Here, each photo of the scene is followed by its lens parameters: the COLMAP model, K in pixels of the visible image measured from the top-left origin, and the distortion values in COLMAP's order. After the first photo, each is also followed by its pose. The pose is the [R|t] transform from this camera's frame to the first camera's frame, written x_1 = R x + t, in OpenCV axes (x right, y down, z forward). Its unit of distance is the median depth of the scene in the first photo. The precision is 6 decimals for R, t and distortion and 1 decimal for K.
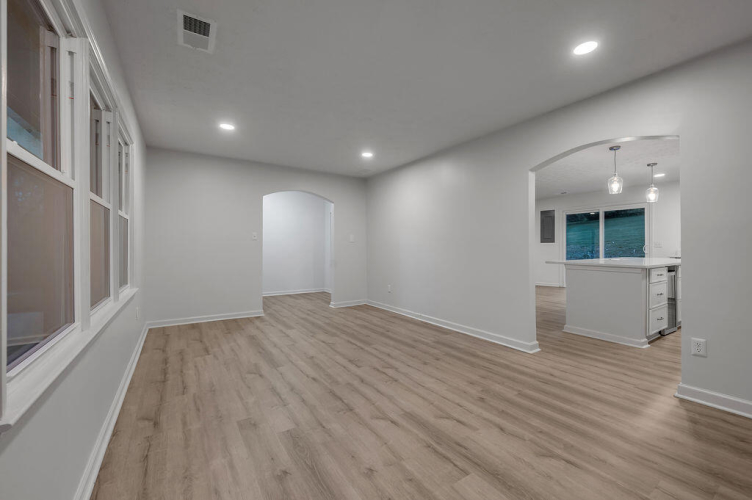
lens RADIAL K [[306.5, 0, 376.0], [0, 306.5, 250.0], [0, 0, 1]] dist [-0.000034, -0.000029]
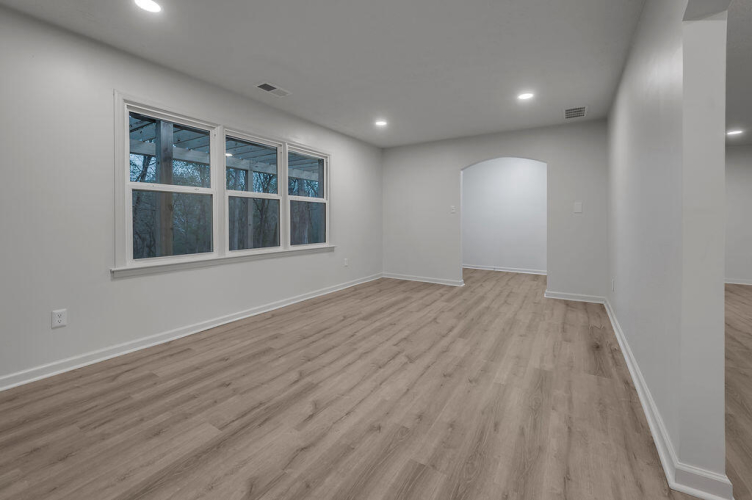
lens RADIAL K [[310.6, 0, 377.1], [0, 310.6, 222.0], [0, 0, 1]] dist [-0.000549, 0.000085]
pose [[0.415576, 0.006844, -0.909533, 0.921697], [-0.005955, 0.999971, 0.004804, -0.006563], [0.909539, 0.003420, 0.415605, 0.631816]]
